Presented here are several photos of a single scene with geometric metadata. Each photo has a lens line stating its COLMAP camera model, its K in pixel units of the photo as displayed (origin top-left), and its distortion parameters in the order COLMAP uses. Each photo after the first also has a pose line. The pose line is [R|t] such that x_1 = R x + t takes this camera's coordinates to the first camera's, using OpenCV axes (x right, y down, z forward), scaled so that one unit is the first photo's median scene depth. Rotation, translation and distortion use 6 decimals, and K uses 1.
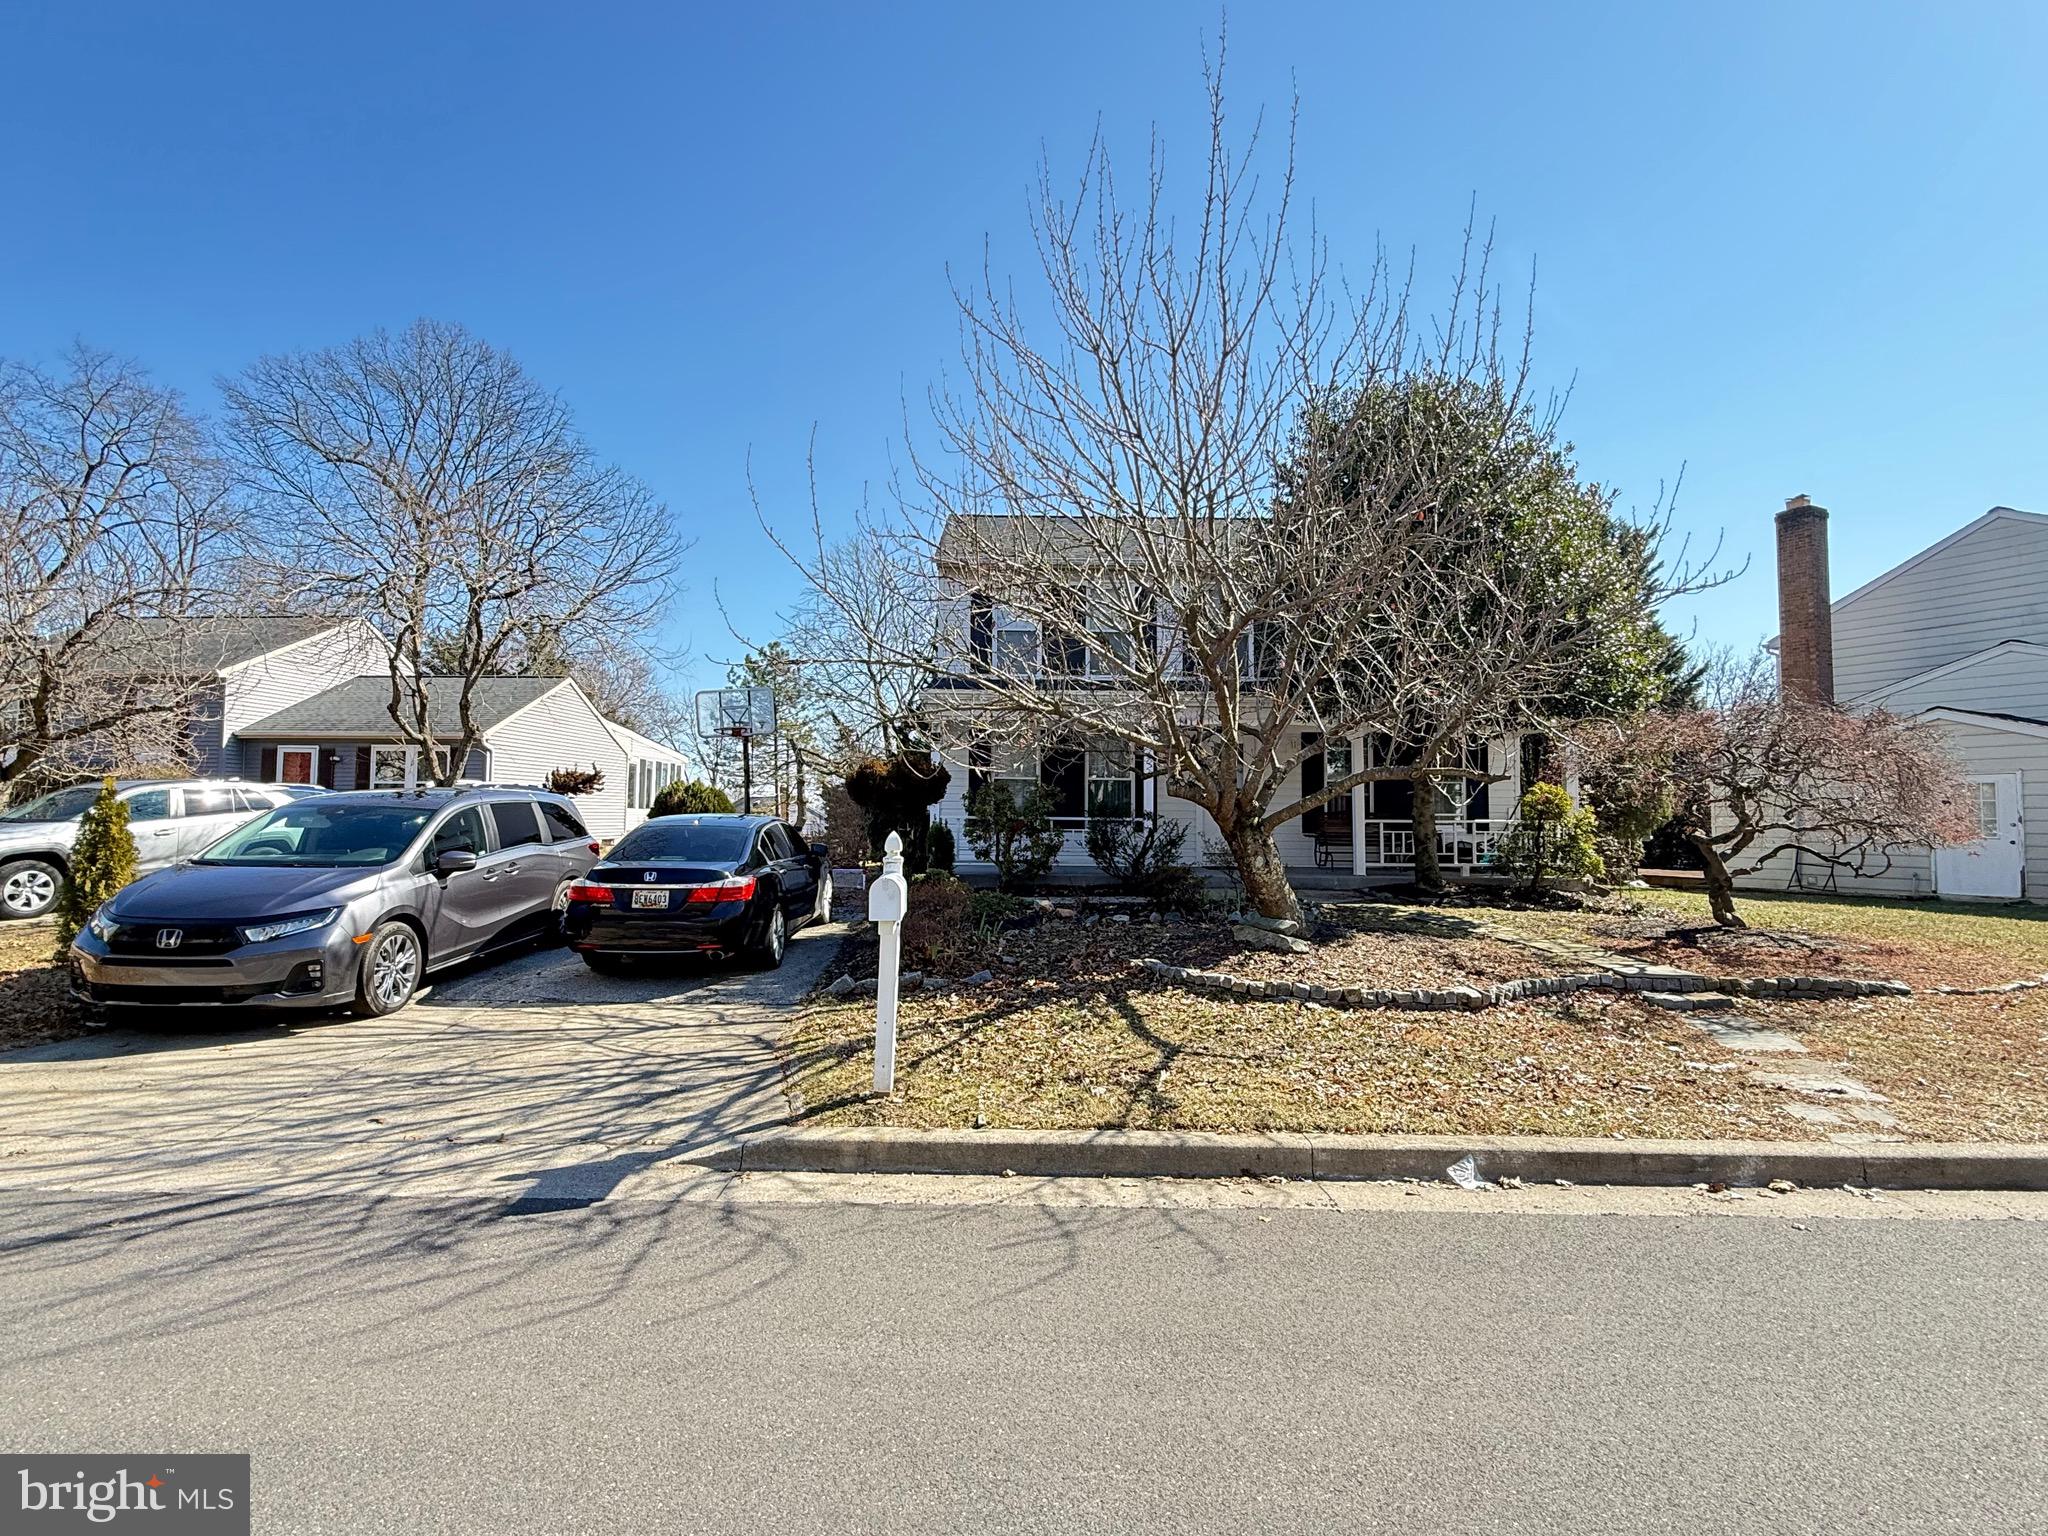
lens RADIAL K [[975.3, 0, 1024.5], [0, 975.3, 771.7], [0, 0, 1]] dist [0.002531, 0.001349]
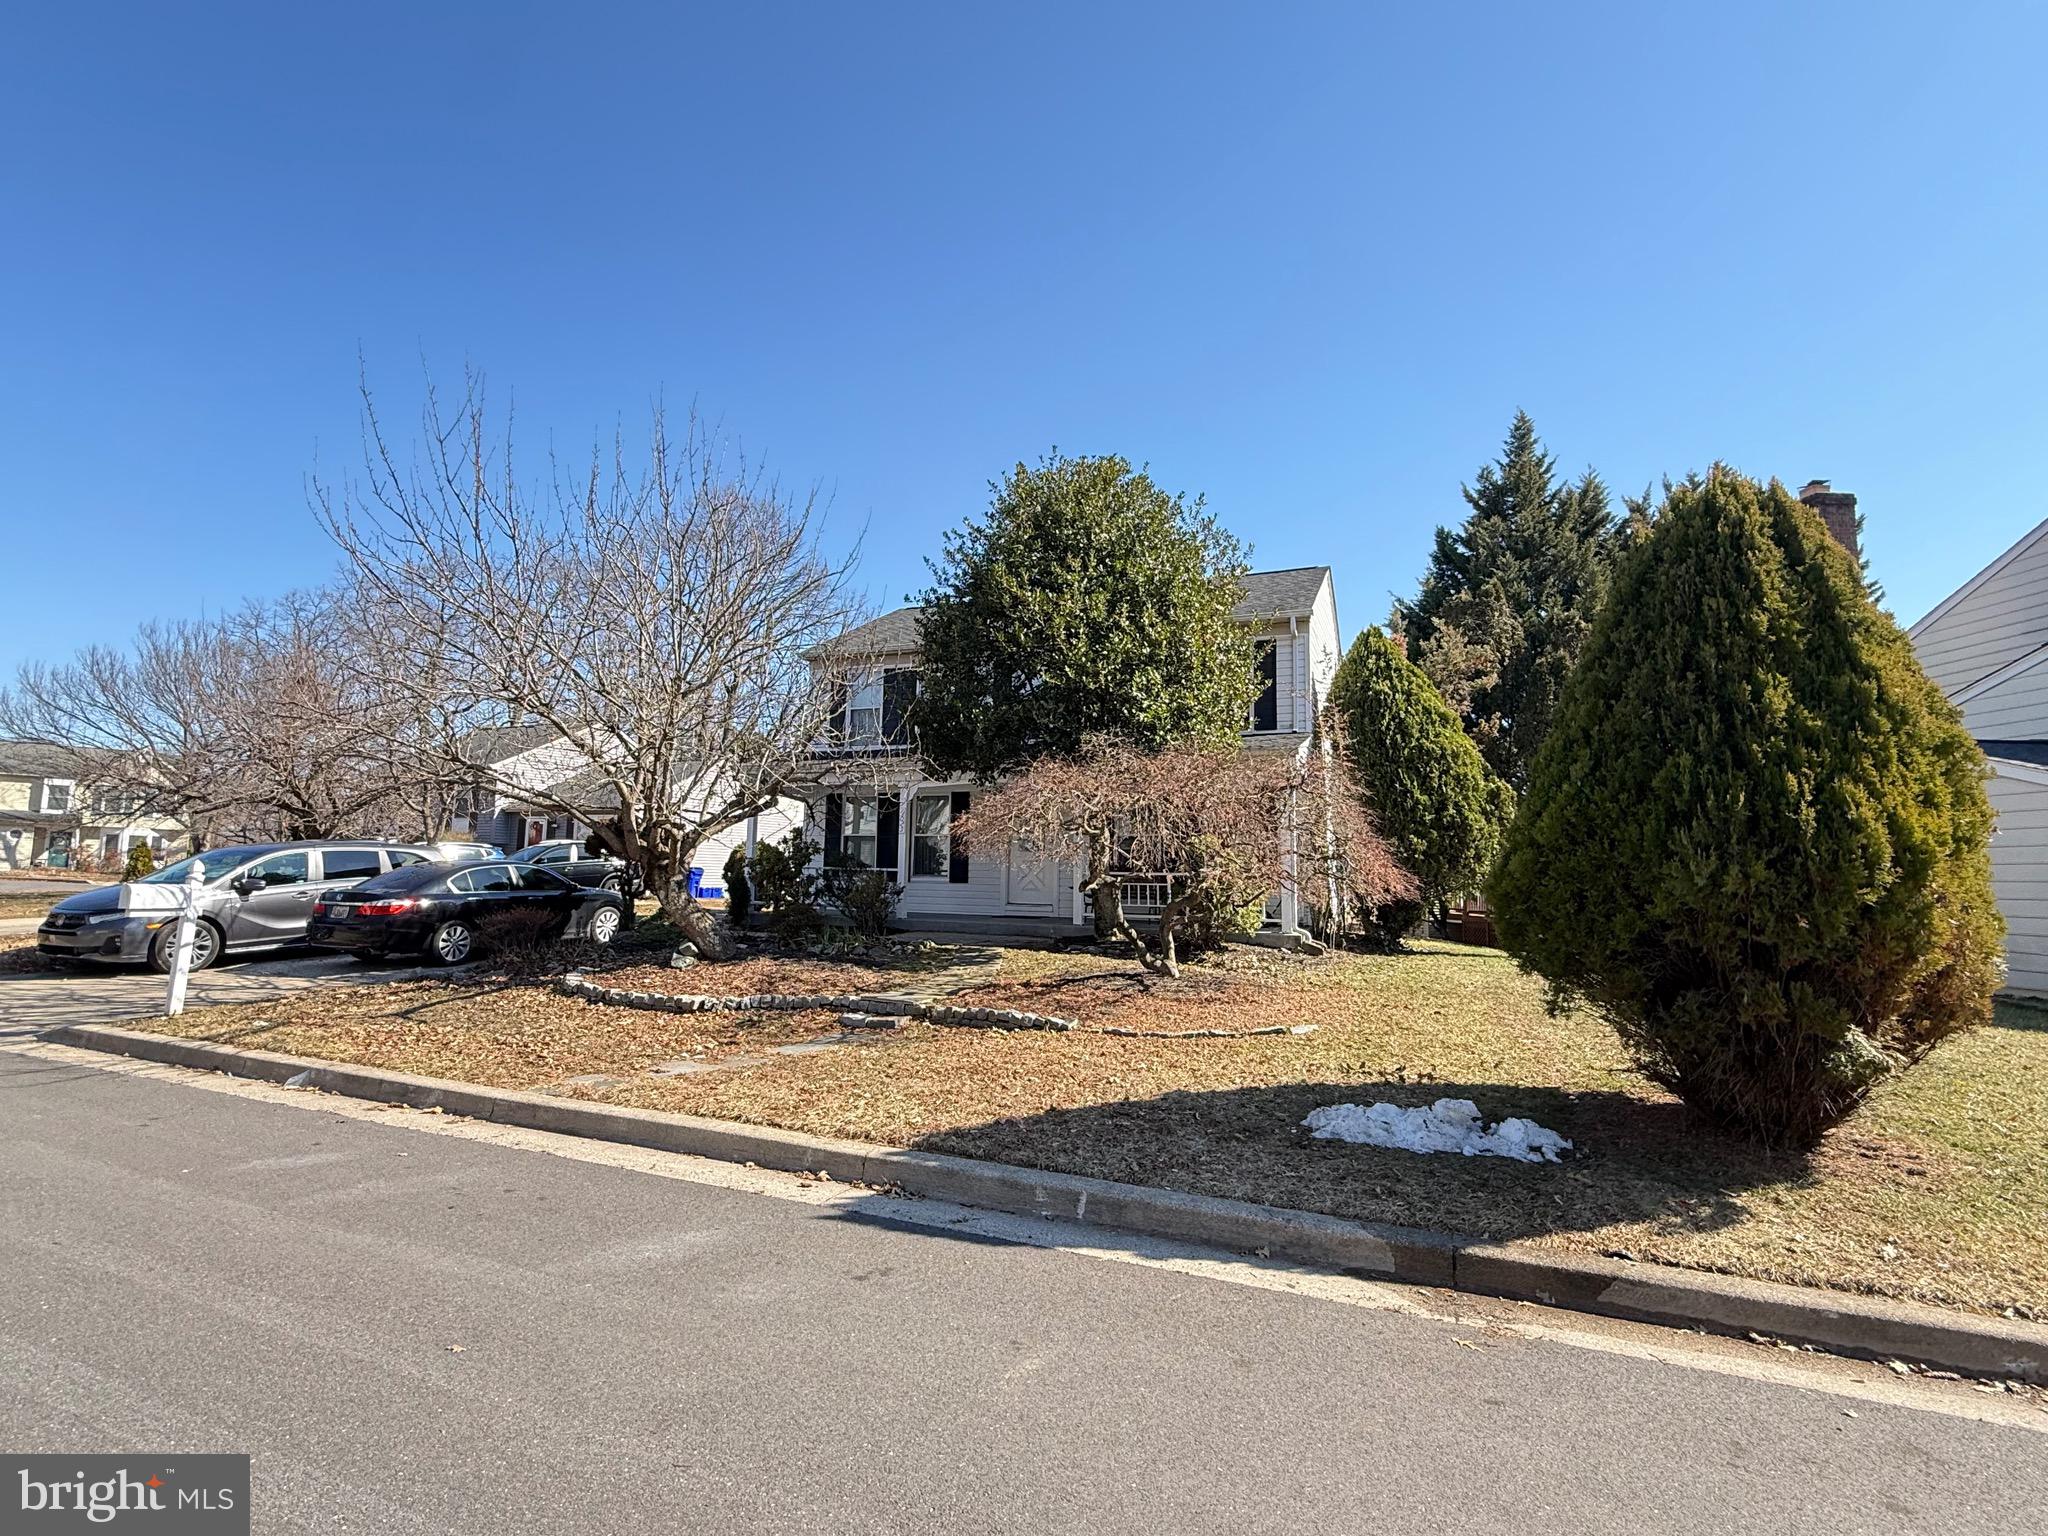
lens RADIAL K [[975.3, 0, 1024.5], [0, 975.3, 771.7], [0, 0, 1]] dist [0.002531, 0.001349]
pose [[0.916241, -0.033193, -0.399249, 1.213945], [0.006985, 0.997734, -0.066921, 0.020123], [0.400566, 0.058526, 0.914397, 0.012035]]
